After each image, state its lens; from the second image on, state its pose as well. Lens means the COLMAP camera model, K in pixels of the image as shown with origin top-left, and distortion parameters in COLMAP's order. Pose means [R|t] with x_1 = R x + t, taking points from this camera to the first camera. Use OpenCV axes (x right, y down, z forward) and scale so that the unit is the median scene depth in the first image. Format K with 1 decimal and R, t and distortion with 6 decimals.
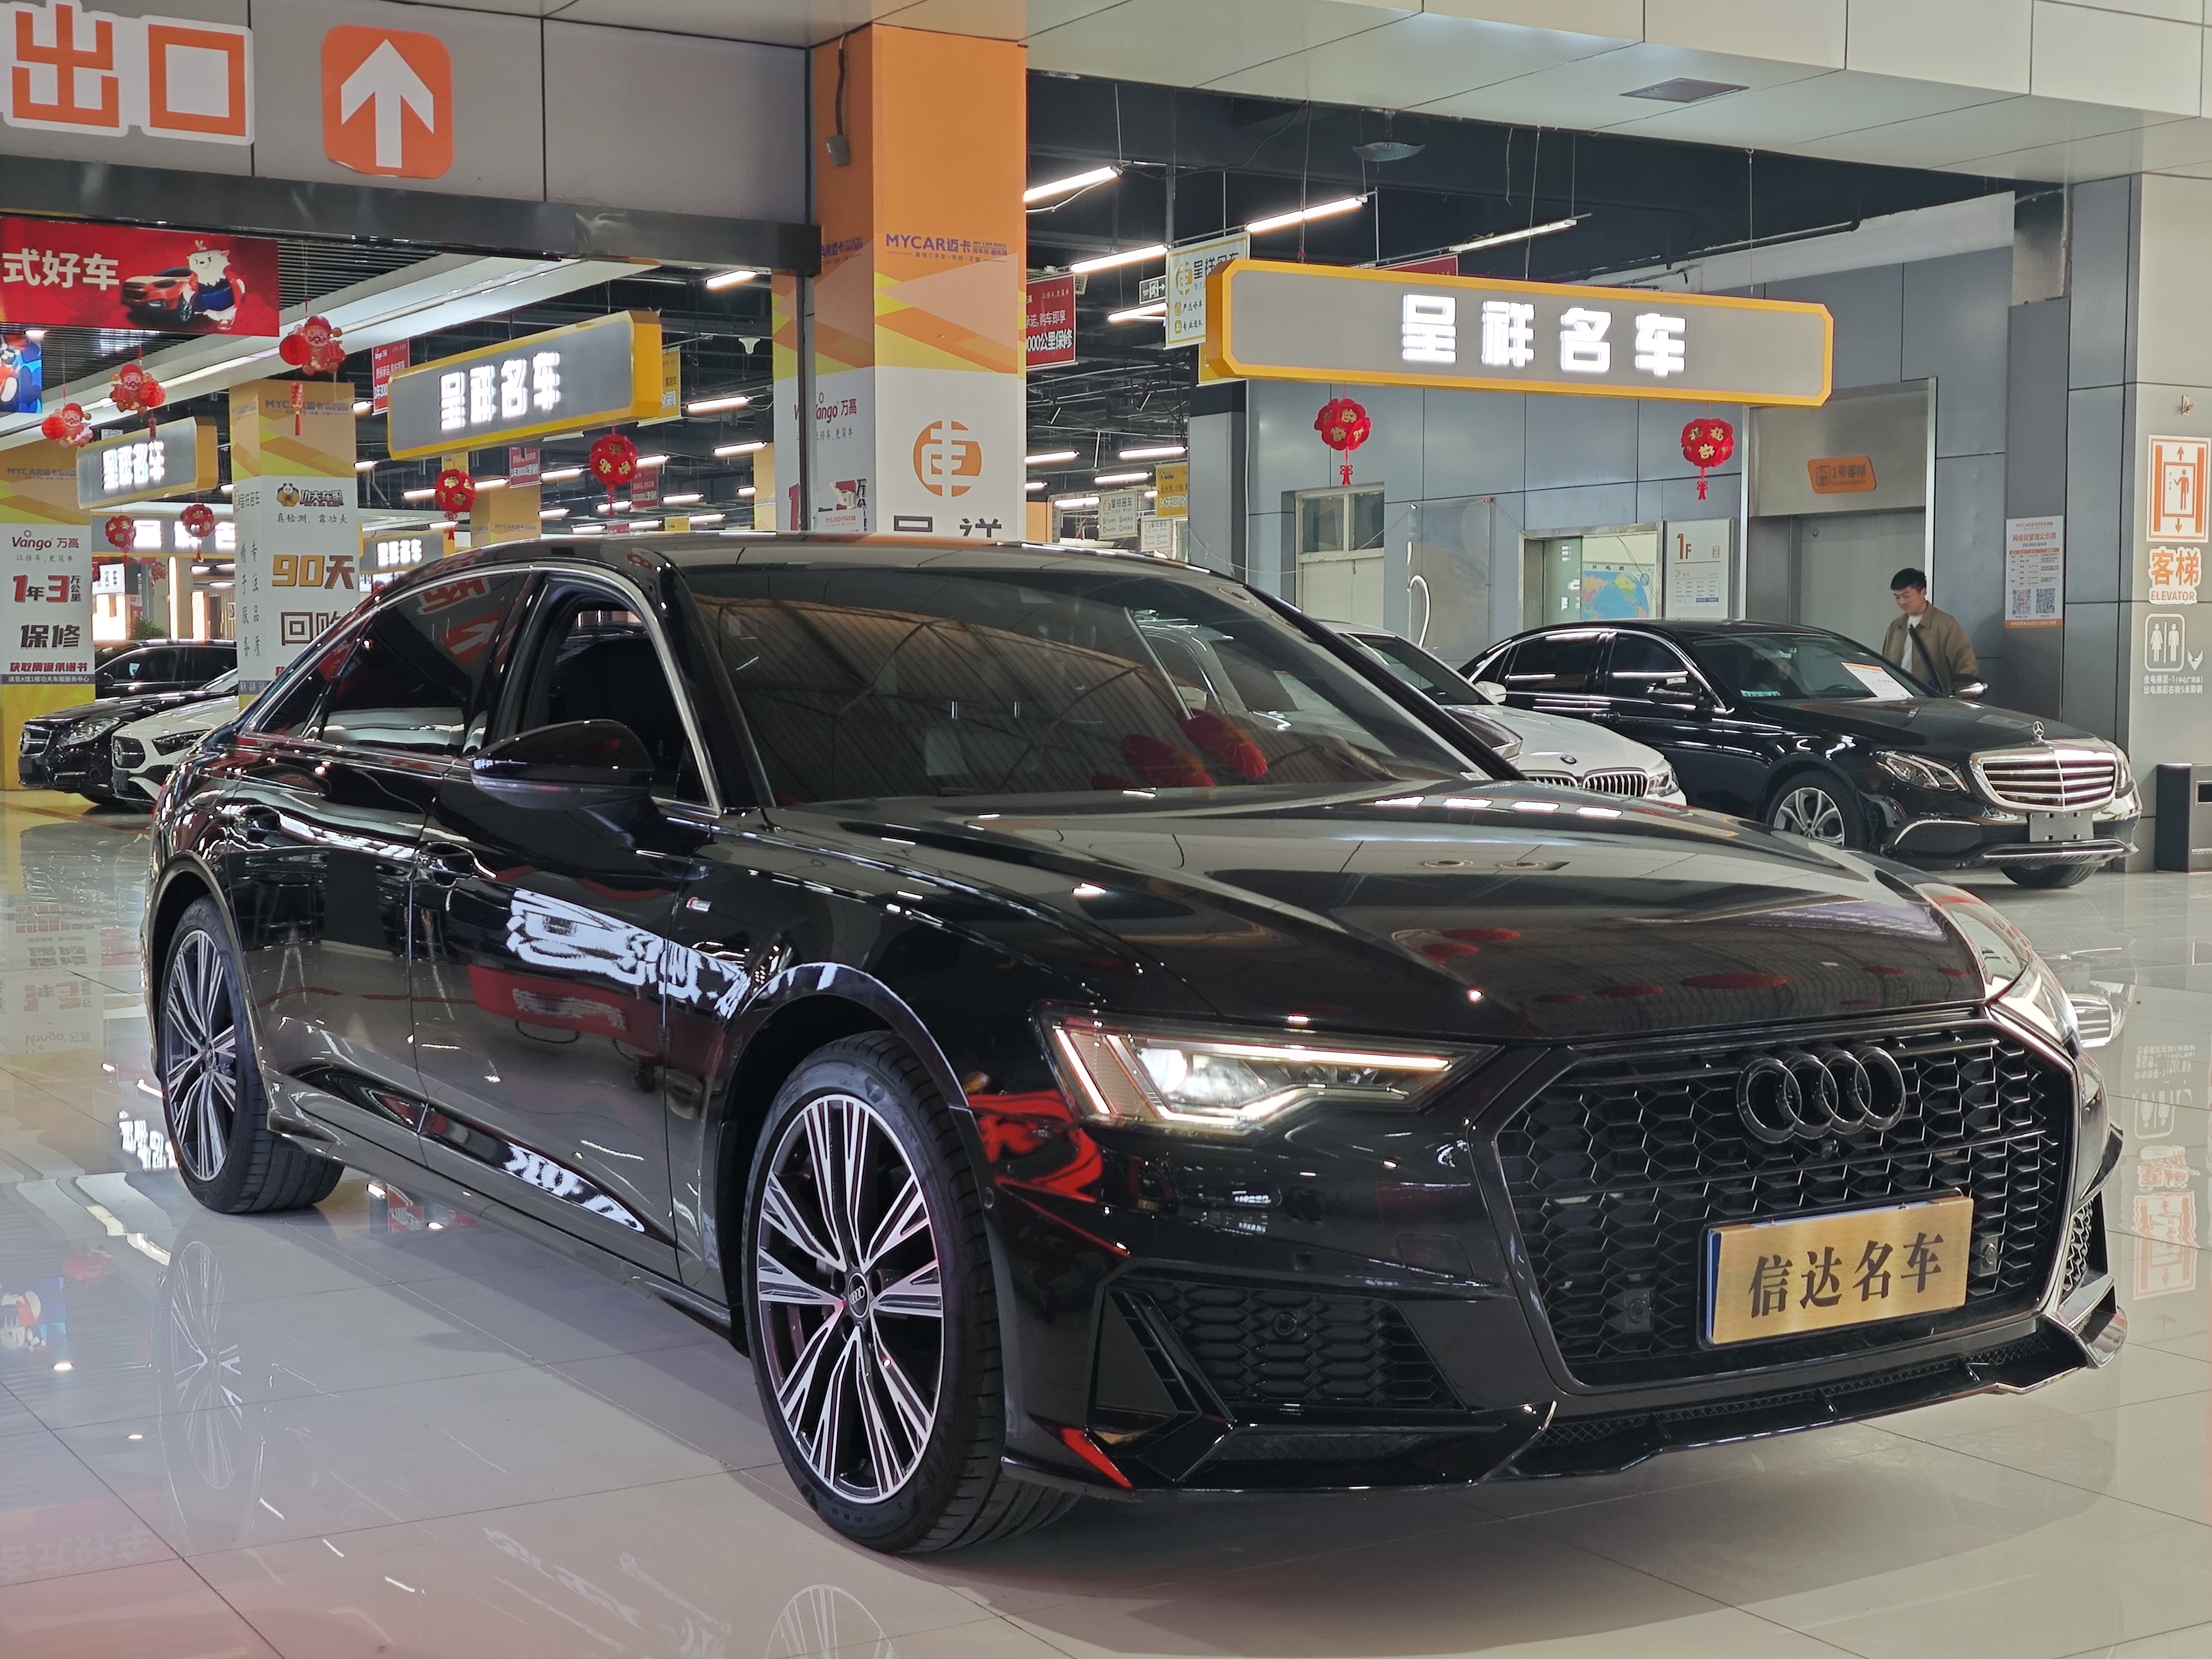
lens RADIAL K [[2982.7, 0, 1135.3], [0, 2982.7, 866.3], [0, 0, 1]] dist [0.139040, -0.371972]
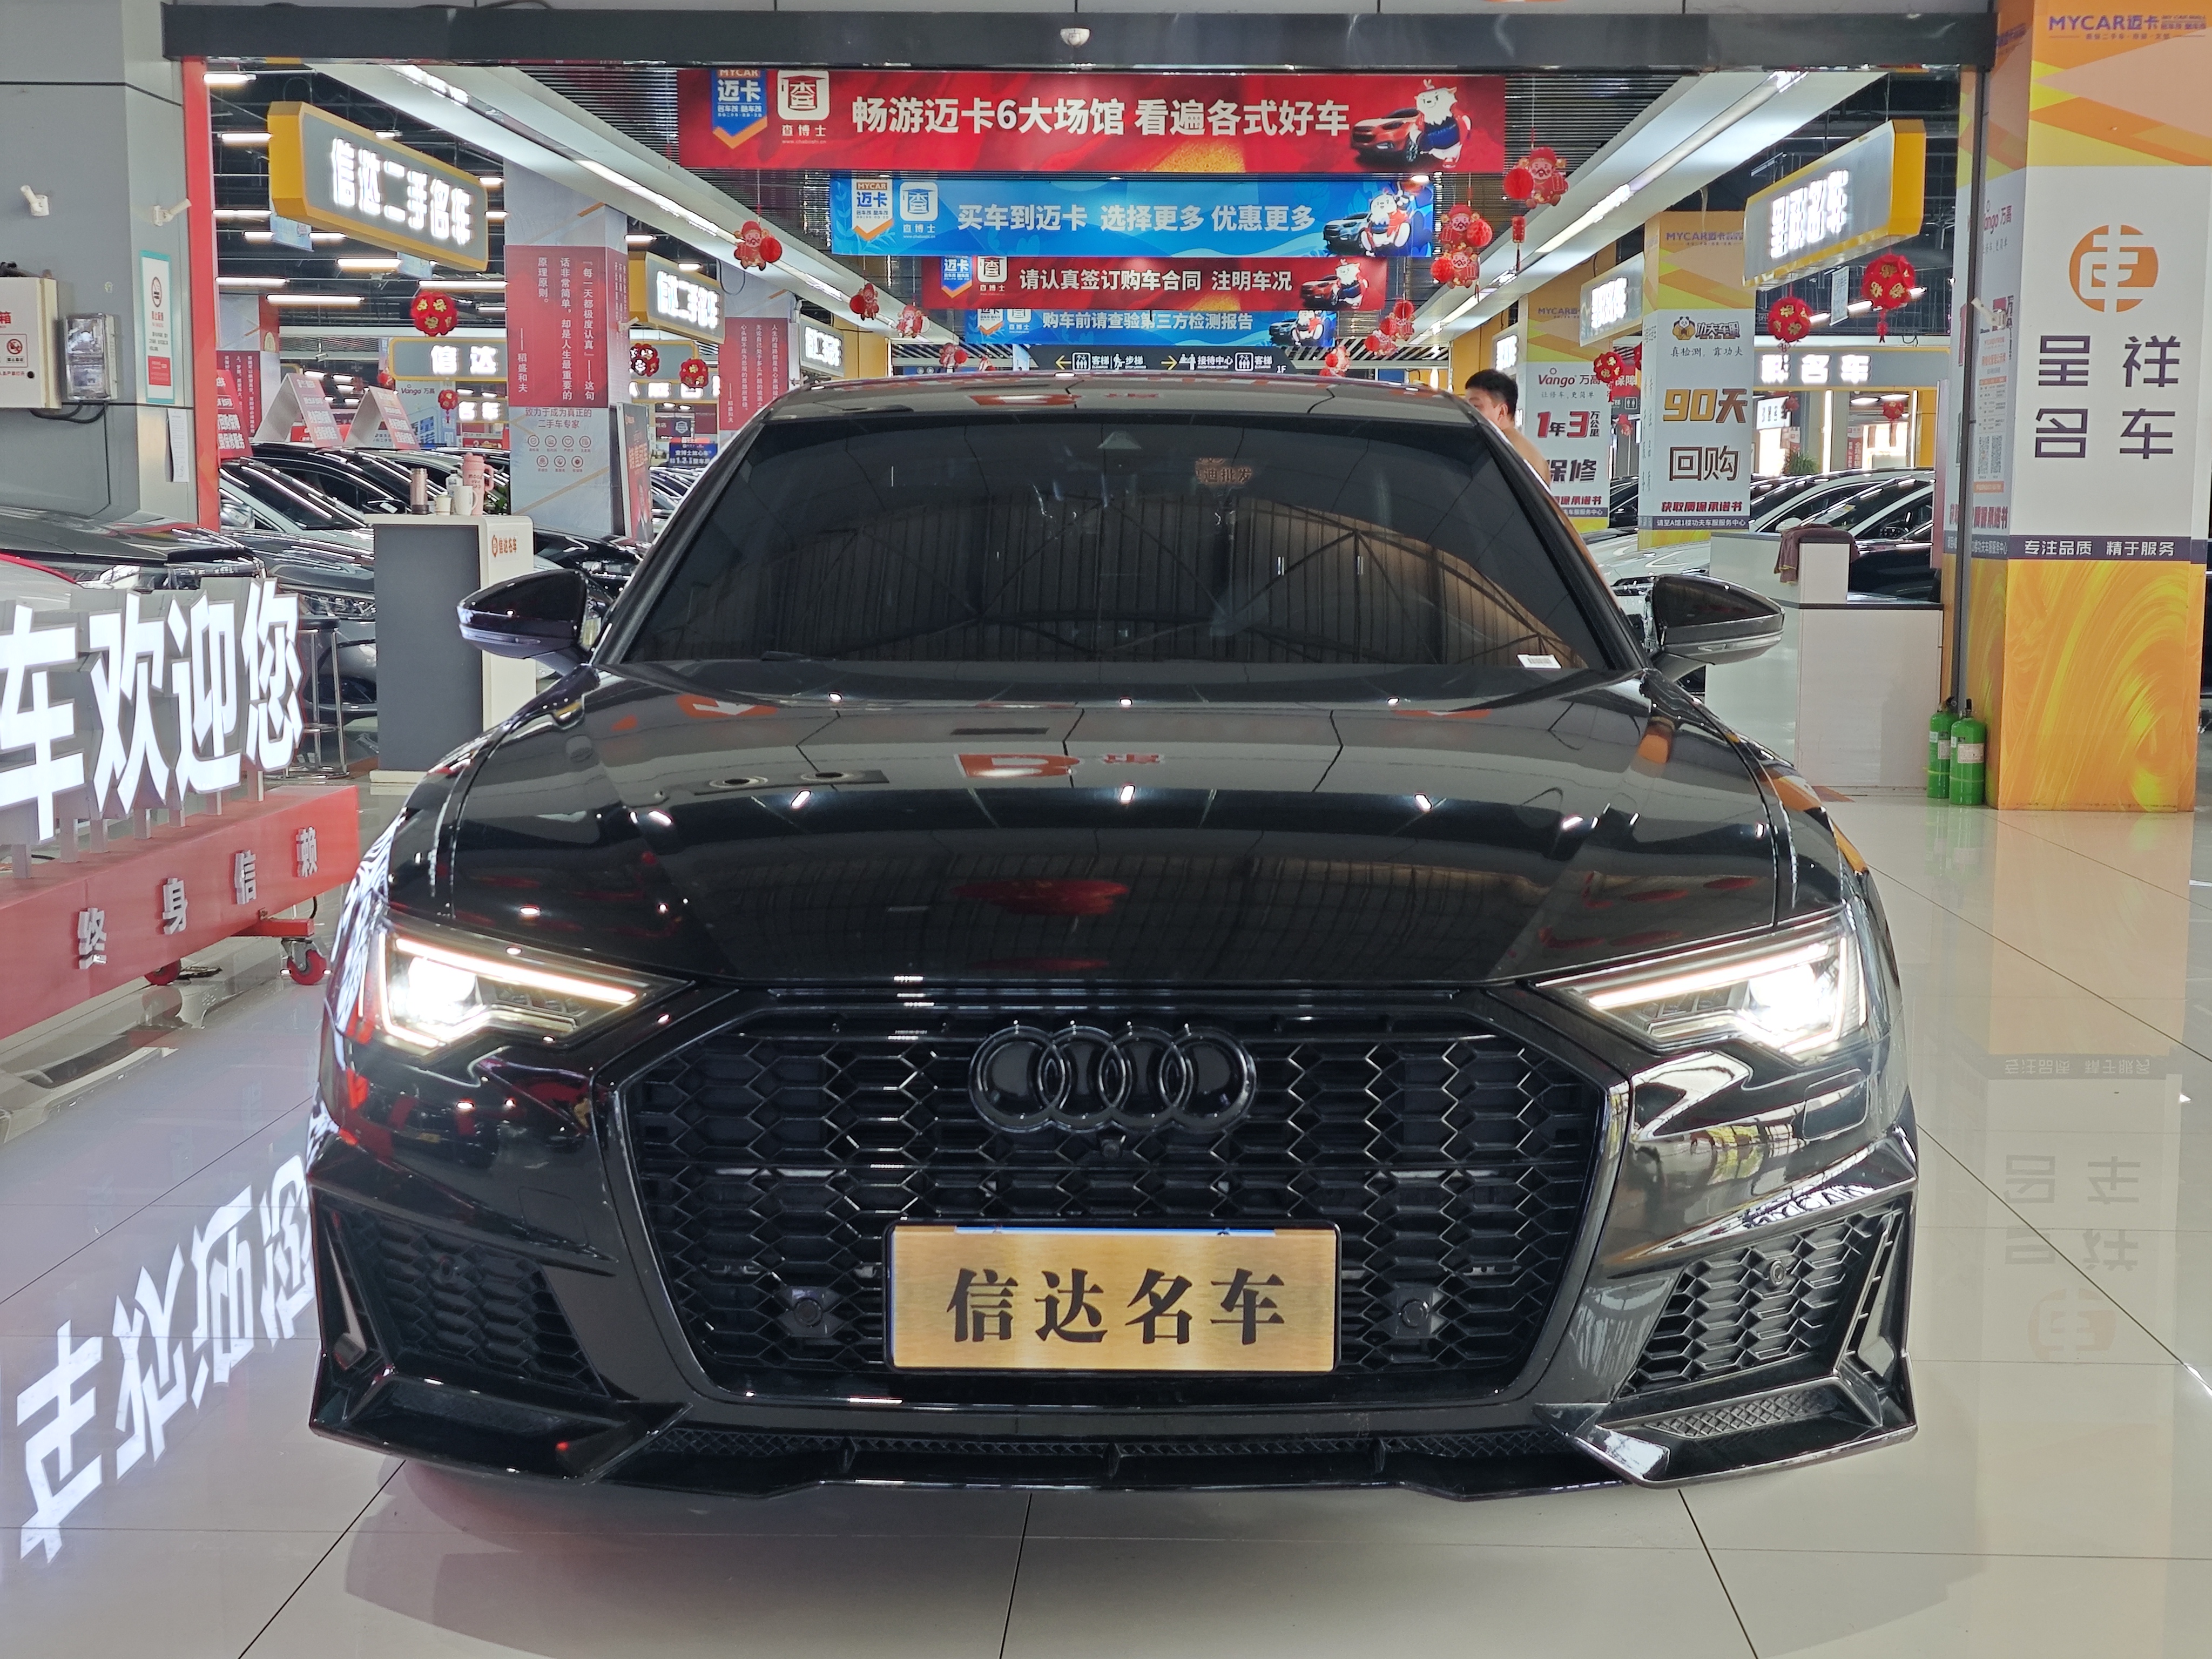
lens RADIAL K [[2982.7, 0, 1135.3], [0, 2982.7, 866.3], [0, 0, 1]] dist [0.139040, -0.371972]
pose [[0.841762, 0.074316, -0.534709, 0.182165], [-0.044400, 0.996654, 0.068623, -0.009705], [0.538019, -0.034023, 0.842246, 0.094746]]
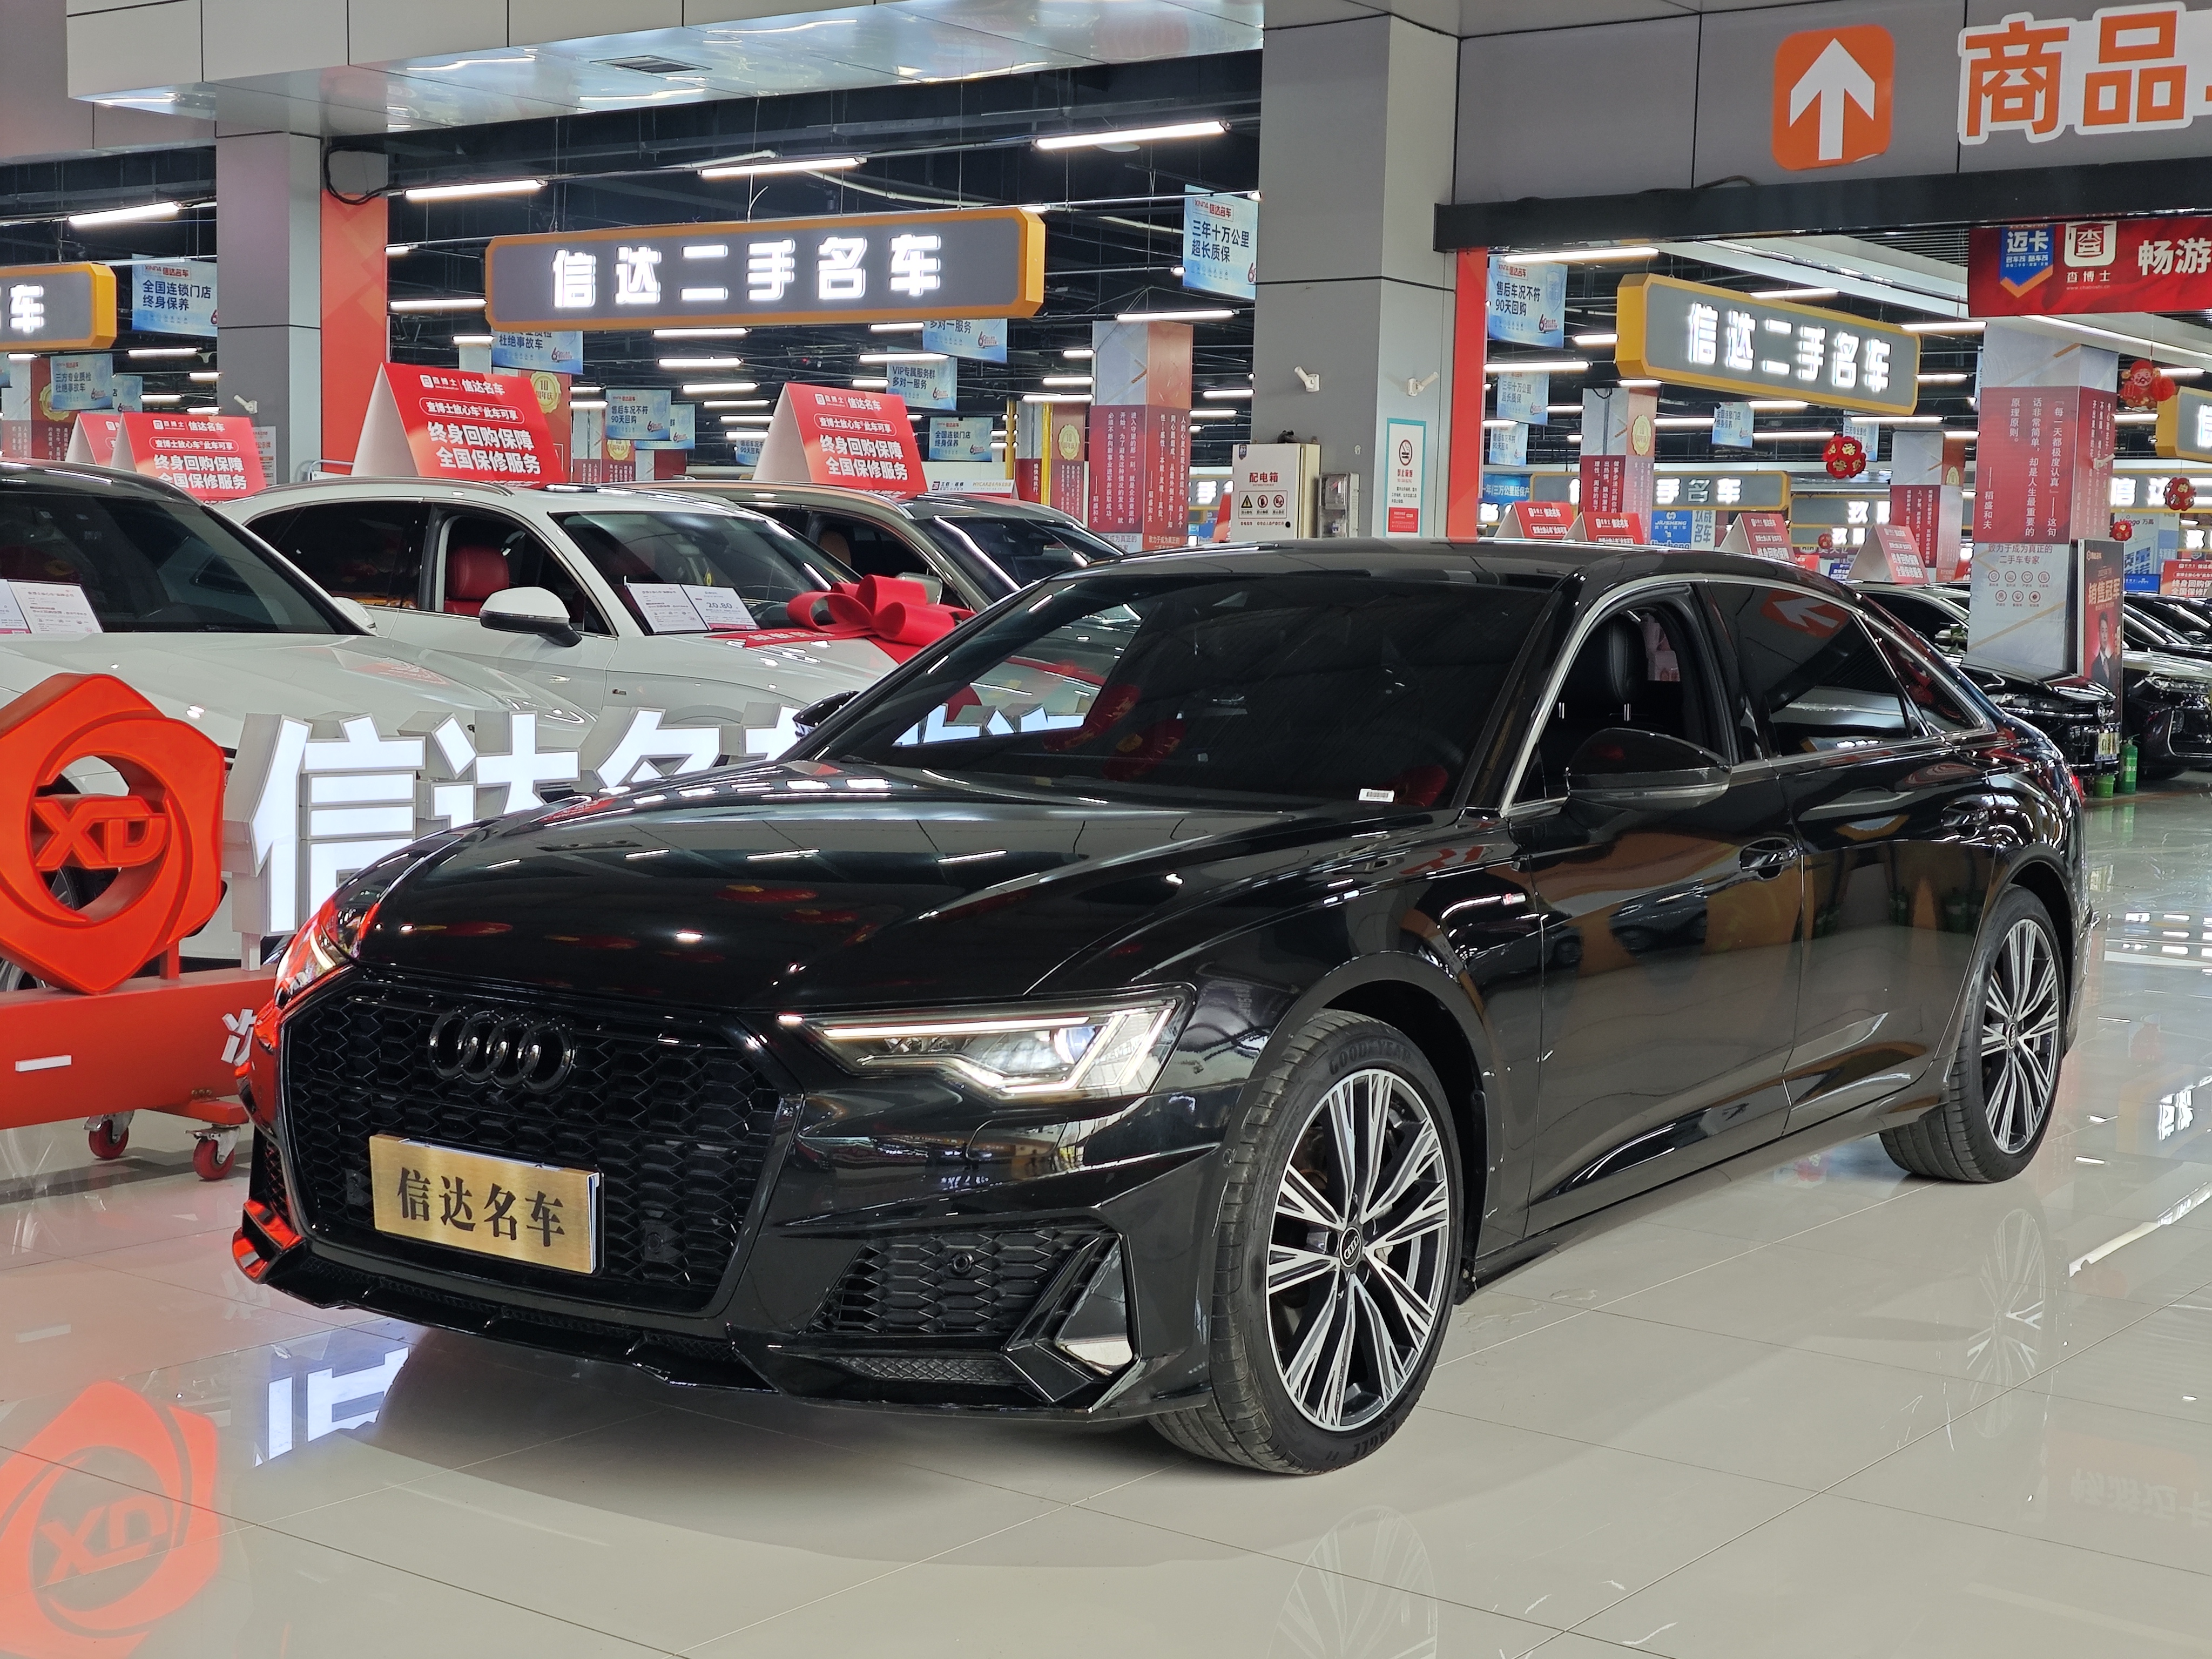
lens RADIAL K [[2982.7, 0, 1135.3], [0, 2982.7, 866.3], [0, 0, 1]] dist [0.139040, -0.371972]
pose [[0.388231, 0.097277, -0.916414, 0.378911], [-0.088091, 0.993777, 0.068170, -0.025648], [0.917342, 0.054262, 0.394384, 0.214704]]
